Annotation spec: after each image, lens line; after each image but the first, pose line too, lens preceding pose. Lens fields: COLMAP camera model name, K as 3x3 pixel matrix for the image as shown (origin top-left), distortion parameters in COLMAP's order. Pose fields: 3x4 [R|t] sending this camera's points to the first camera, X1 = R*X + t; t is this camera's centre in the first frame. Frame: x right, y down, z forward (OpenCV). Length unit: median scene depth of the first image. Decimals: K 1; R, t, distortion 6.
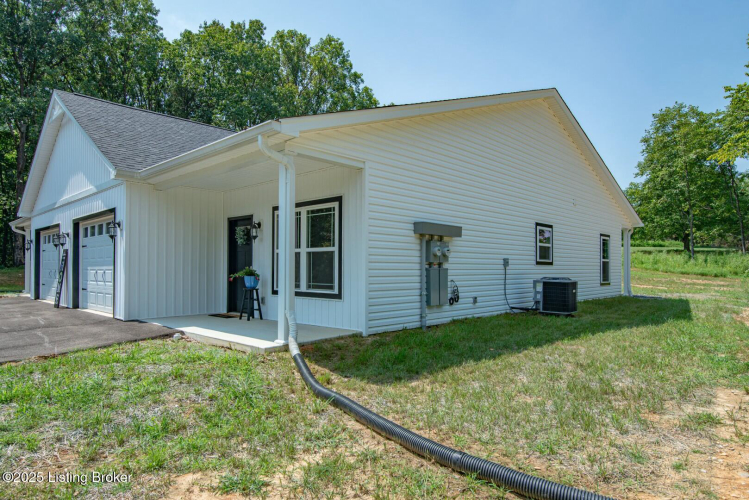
lens RADIAL K [[468.1, 0, 375.0], [0, 468.1, 254.3], [0, 0, 1]] dist [0.004958, 0.001004]
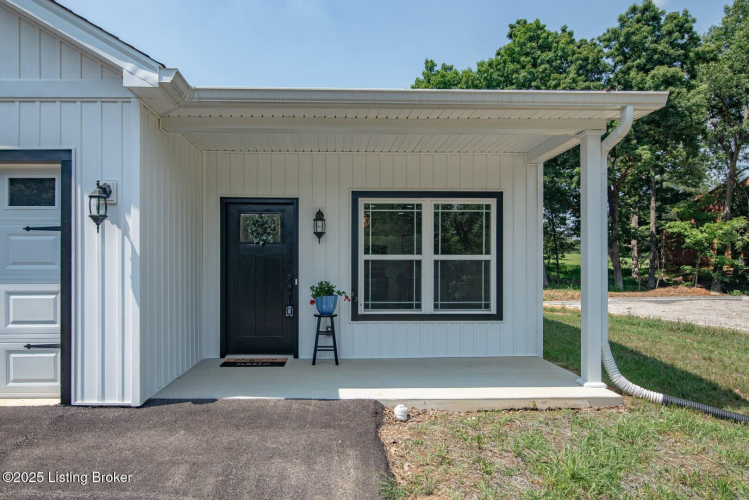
lens RADIAL K [[472.5, 0, 373.2], [0, 472.5, 256.1], [0, 0, 1]] dist [0.004139, -0.002615]
pose [[0.695168, 0.013782, 0.718715, -0.791426], [-0.020165, 0.999797, 0.000332, -0.009594], [-0.718564, -0.014724, 0.695305, 0.580951]]
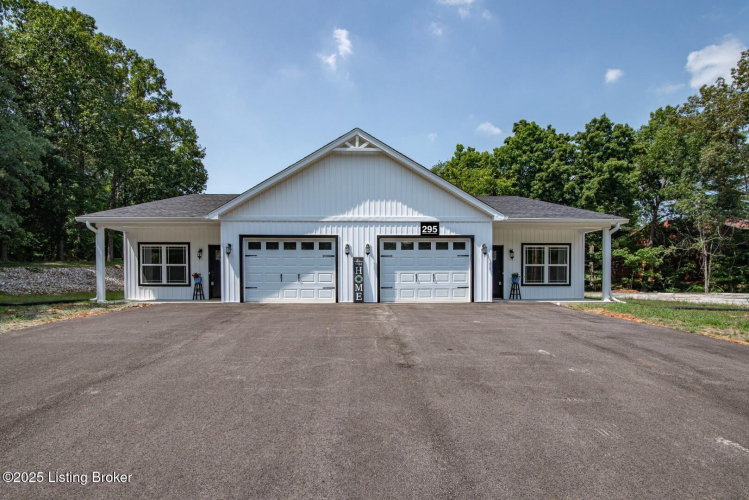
lens RADIAL K [[339.9, 0, 397.6], [0, 339.9, 278.9], [0, 0, 1]] dist [-0.006951, 0.000433]
pose [[0.696739, 0.002096, 0.717322, -1.893355], [-0.019707, 0.999674, 0.016221, 0.046559], [-0.717054, -0.025438, 0.696553, 0.414889]]
